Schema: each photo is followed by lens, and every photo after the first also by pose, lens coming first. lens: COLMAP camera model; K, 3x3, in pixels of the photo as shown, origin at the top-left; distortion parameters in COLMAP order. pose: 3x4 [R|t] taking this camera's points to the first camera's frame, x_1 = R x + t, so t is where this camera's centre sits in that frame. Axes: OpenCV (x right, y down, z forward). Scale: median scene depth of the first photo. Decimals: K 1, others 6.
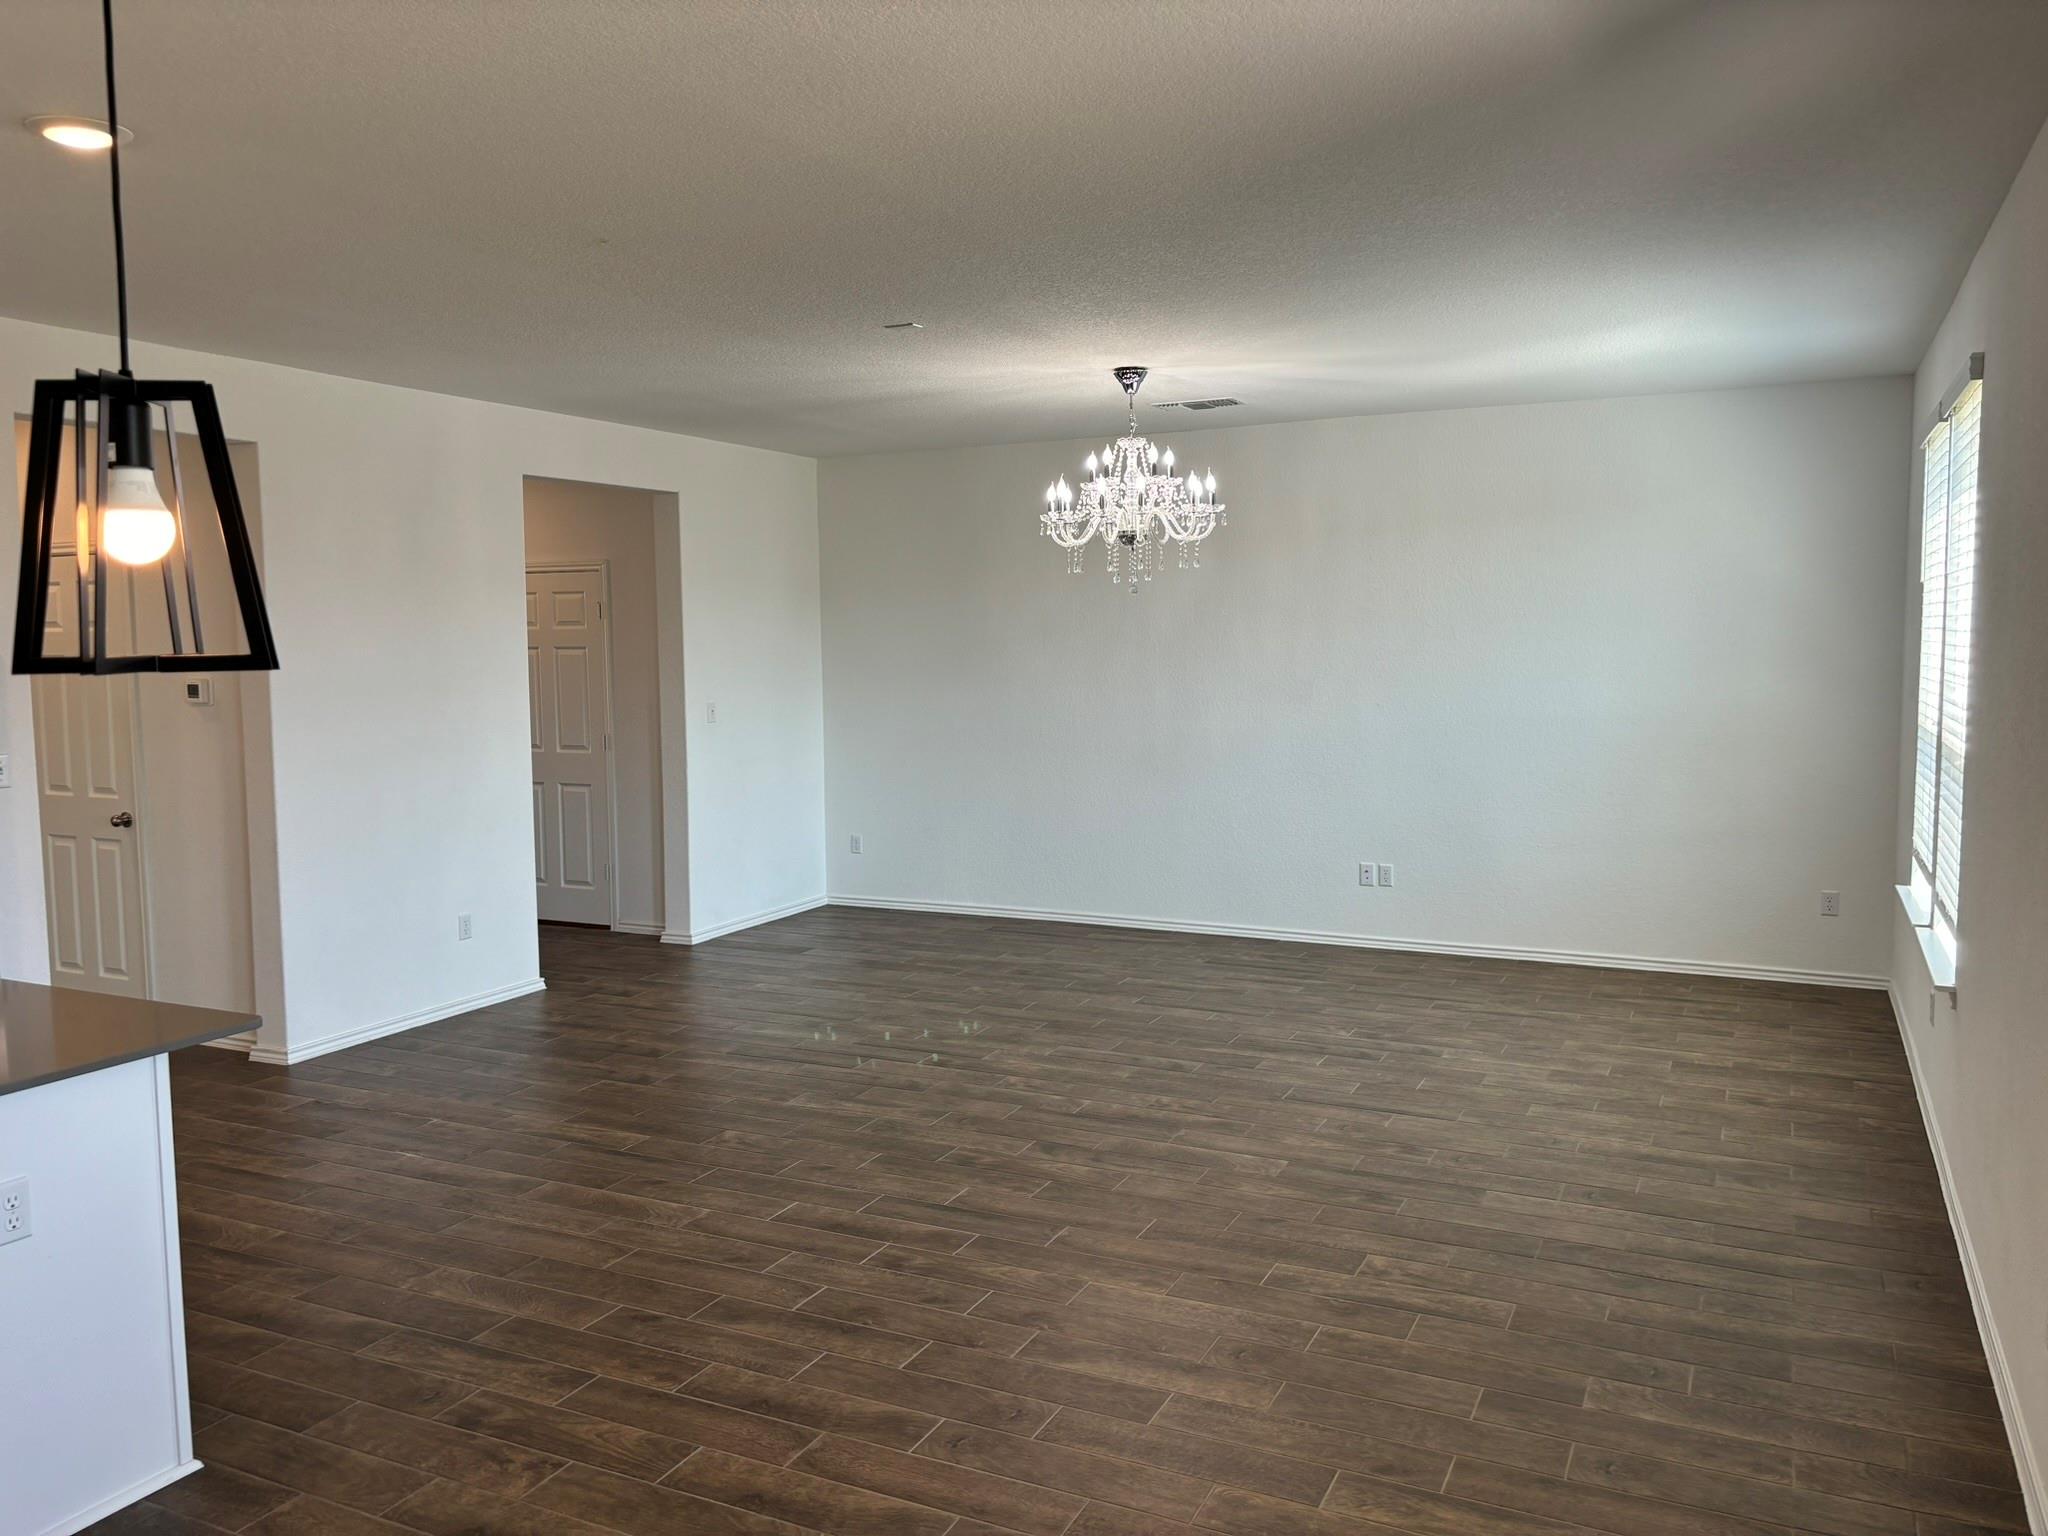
lens RADIAL K [[1578.7, 0, 1012.8], [0, 1578.7, 782.4], [0, 0, 1]] dist [0.062388, -0.048116]
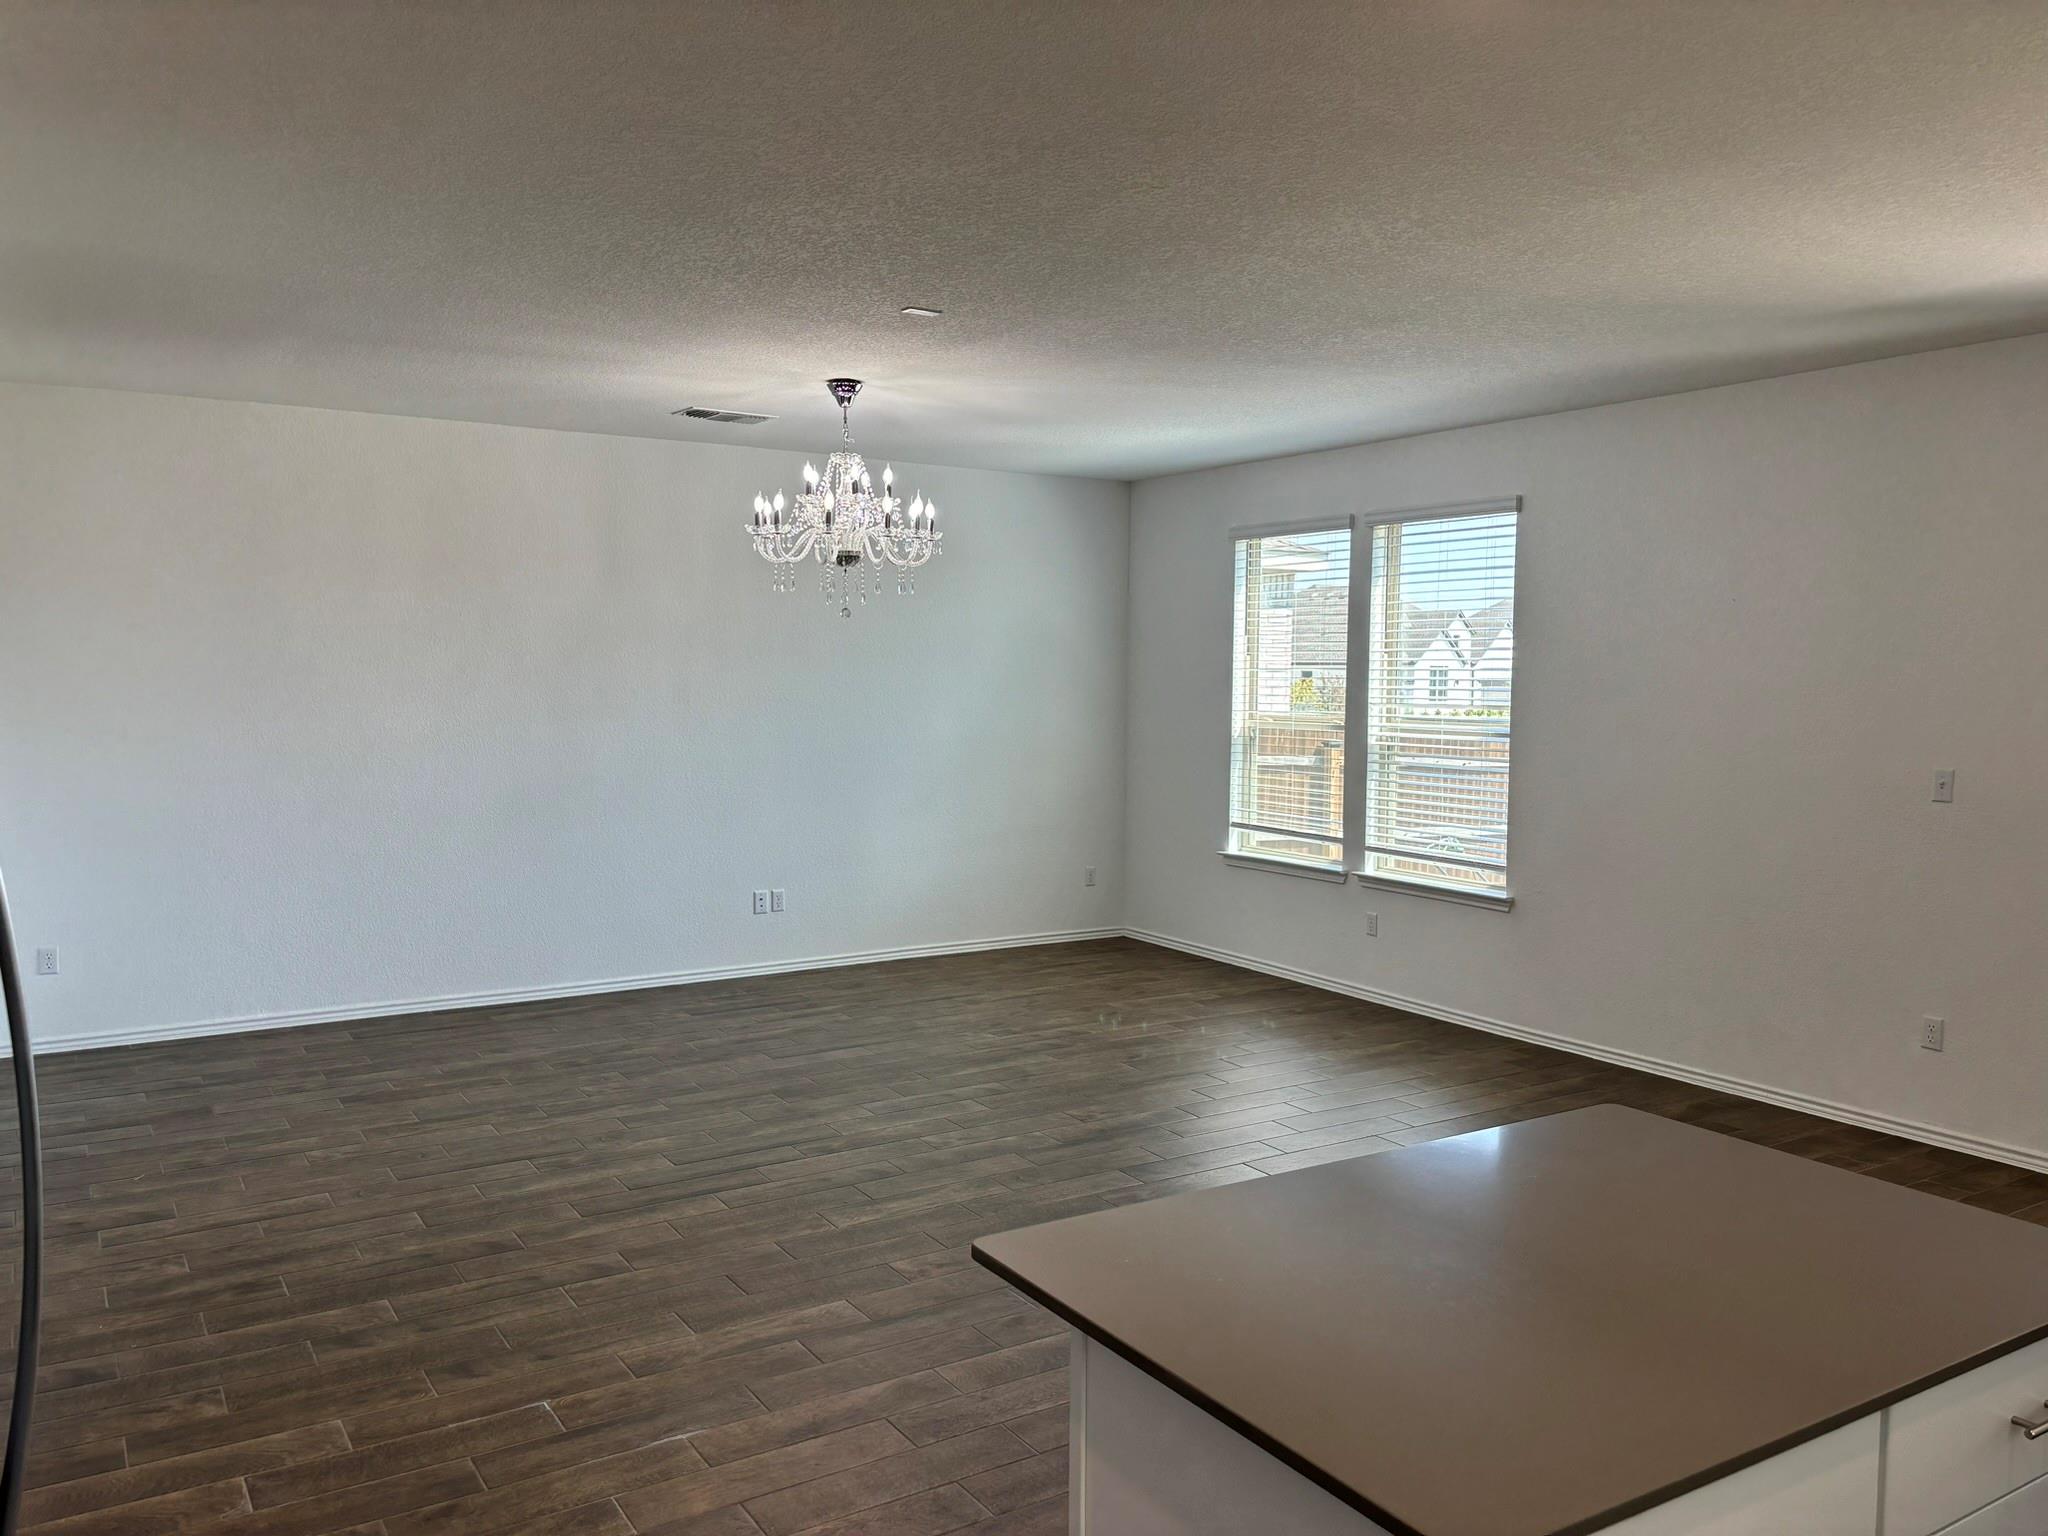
lens RADIAL K [[1591.1, 0, 1039.2], [0, 1591.1, 763.2], [0, 0, 1]] dist [0.082660, -0.013089]
pose [[0.528568, -0.047232, 0.847576, -0.814468], [0.075877, 0.997083, 0.008245, -0.036954], [-0.845493, 0.059954, 0.530610, 0.477911]]
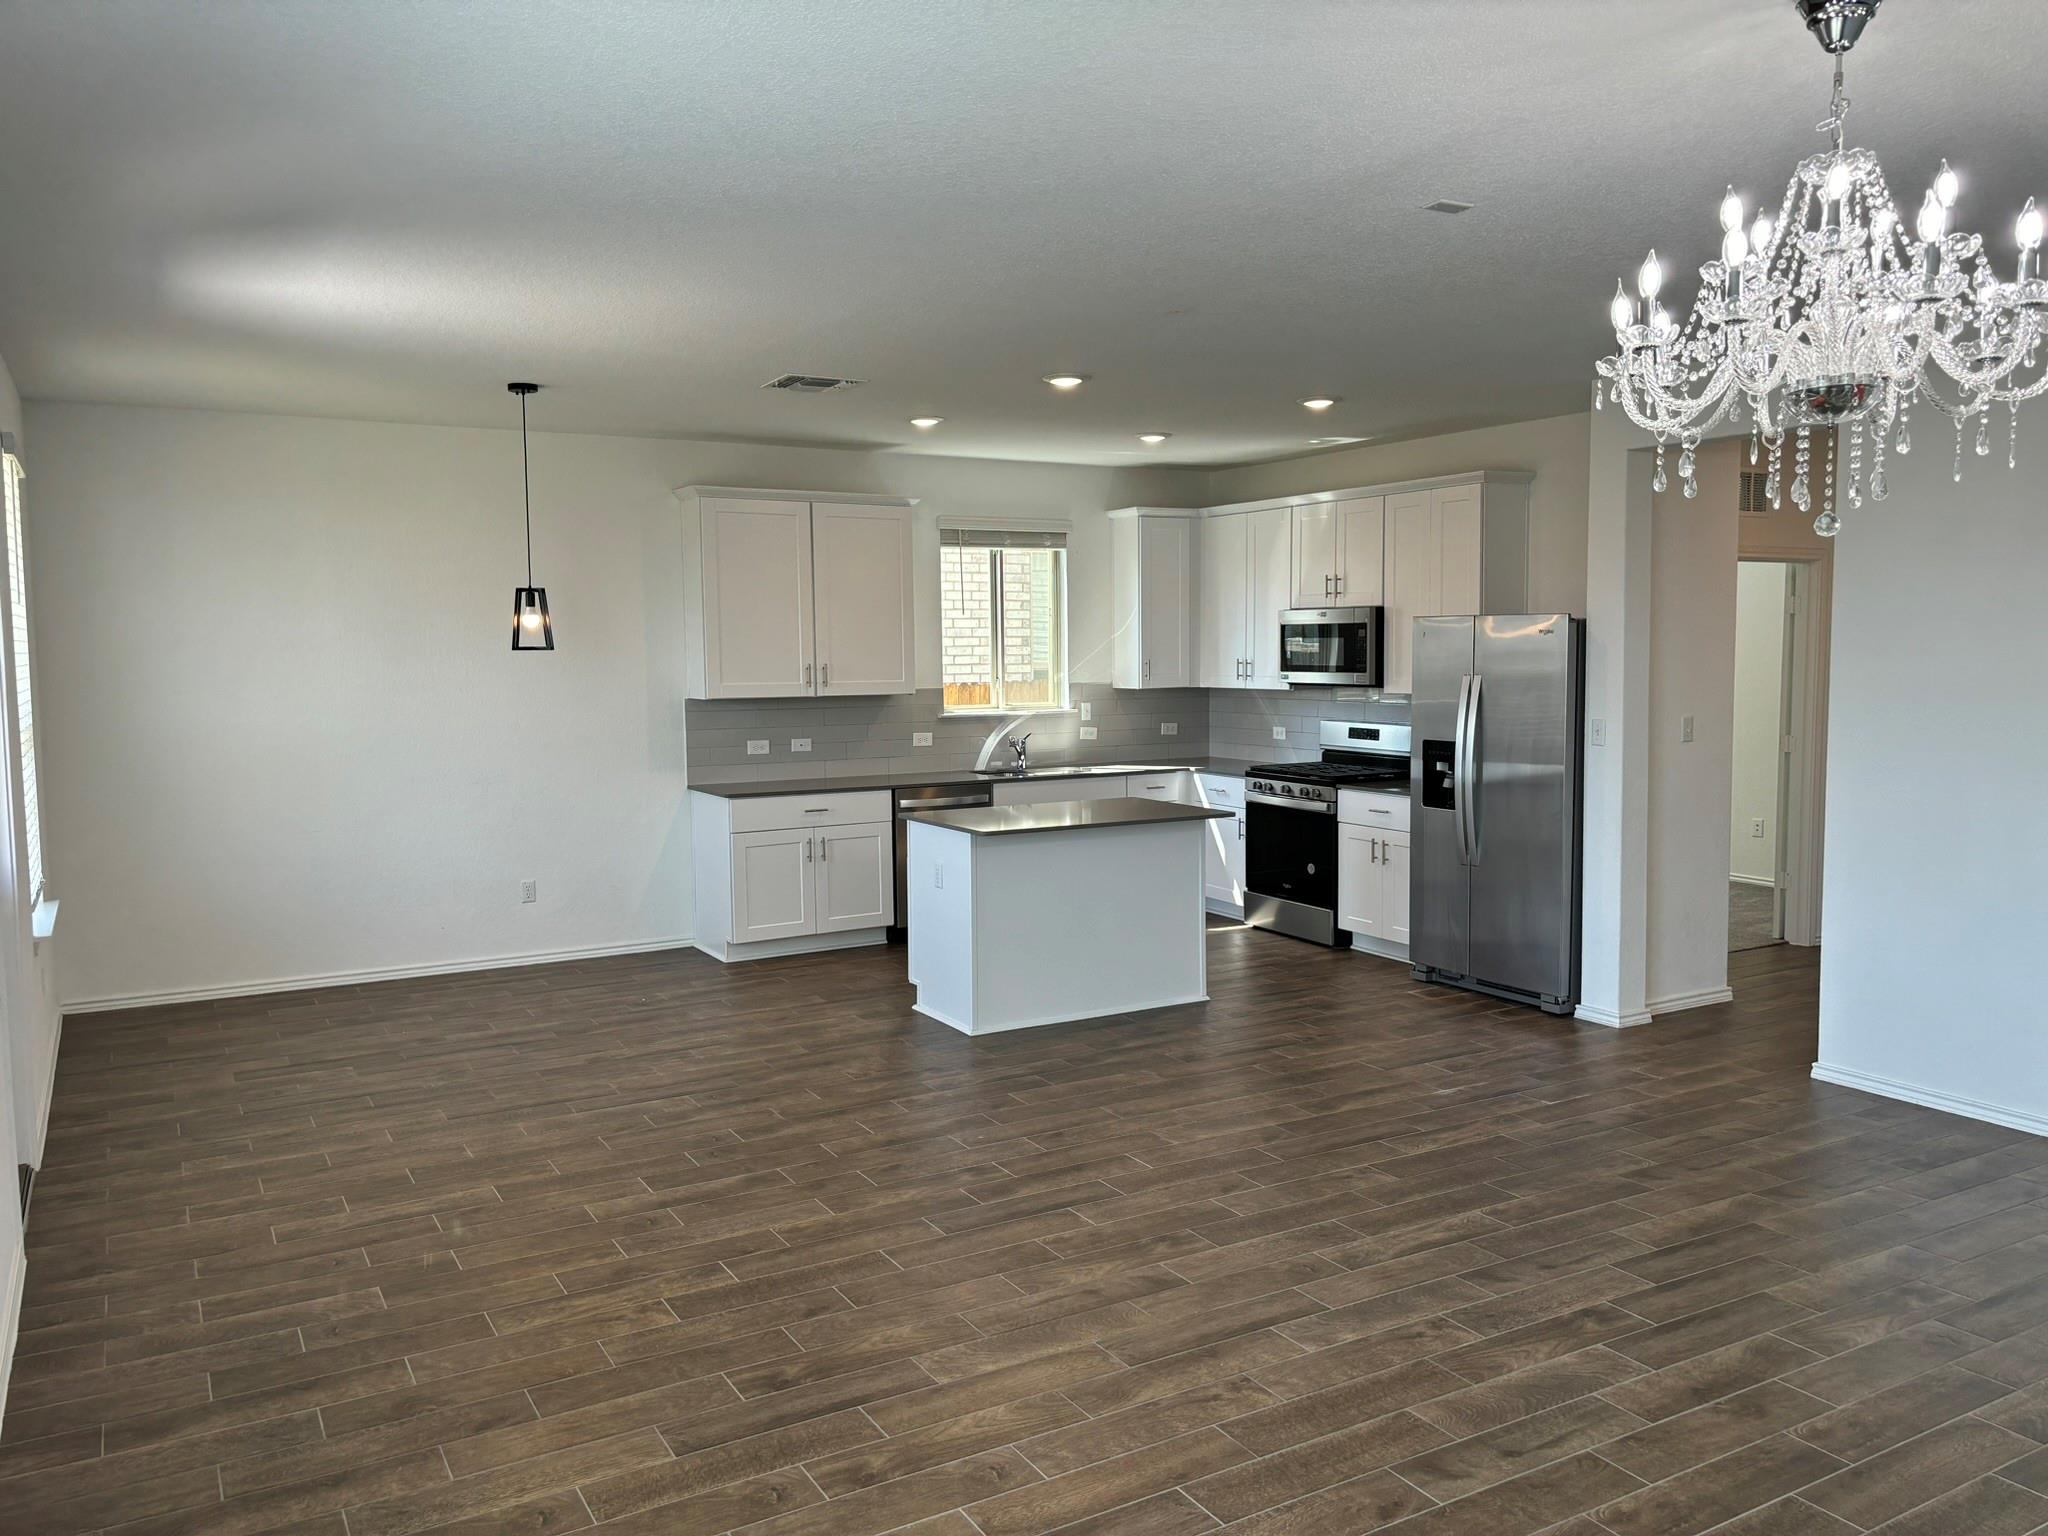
lens RADIAL K [[1567.0, 0, 1074.9], [0, 1567.0, 769.2], [0, 0, 1]] dist [0.027108, -0.006563]
pose [[-0.542641, 0.085140, -0.835639, 0.657032], [-0.067126, 0.987272, 0.144179, -0.132591], [0.837278, 0.134331, -0.530019, 1.281456]]
